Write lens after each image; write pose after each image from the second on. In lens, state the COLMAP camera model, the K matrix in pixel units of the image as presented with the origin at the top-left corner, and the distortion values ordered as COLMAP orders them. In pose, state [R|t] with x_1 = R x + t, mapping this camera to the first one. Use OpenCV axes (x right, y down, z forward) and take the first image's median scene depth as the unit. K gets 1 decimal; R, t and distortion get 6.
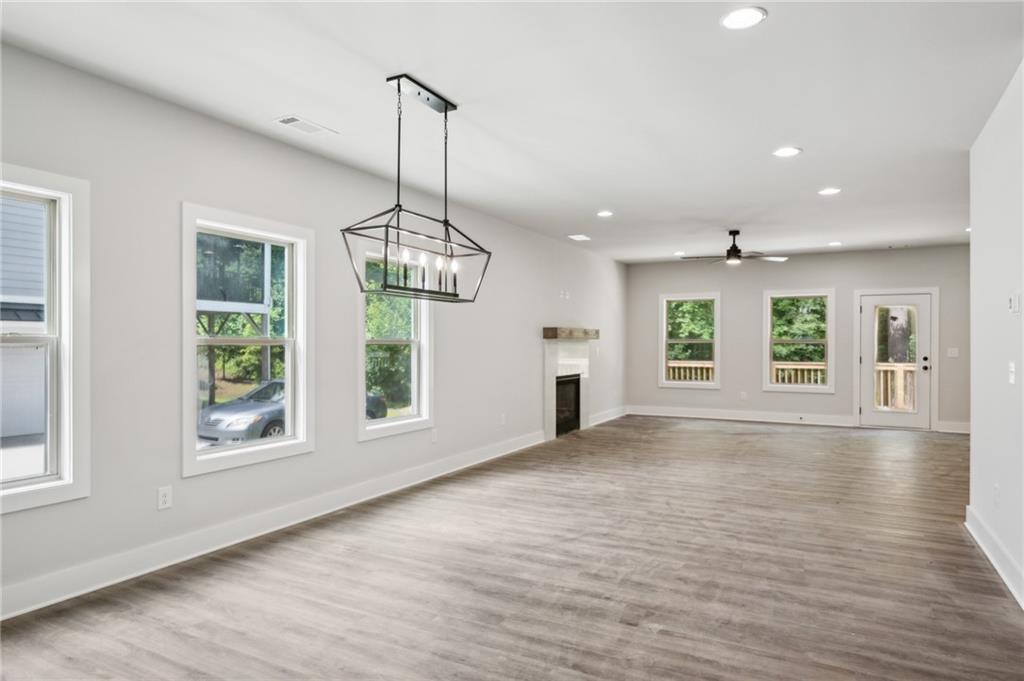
lens RADIAL K [[621.6, 0, 489.1], [0, 621.6, 343.2], [0, 0, 1]] dist [0.015528, -0.002940]
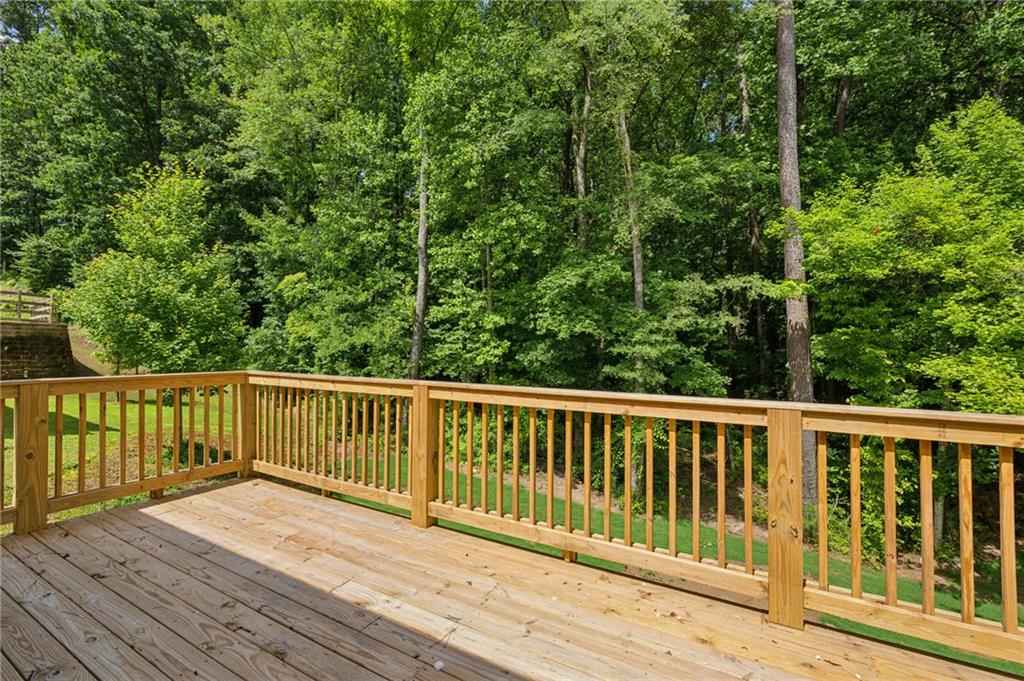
lens RADIAL K [[448.4, 0, 498.8], [0, 448.4, 336.7], [0, 0, 1]] dist [-0.001089, 0.000751]
pose [[0.999904, 0.007004, -0.011930, 0.700354], [-0.007186, 0.999858, -0.015260, 0.006215], [0.011821, 0.015344, 0.999812, 1.057746]]
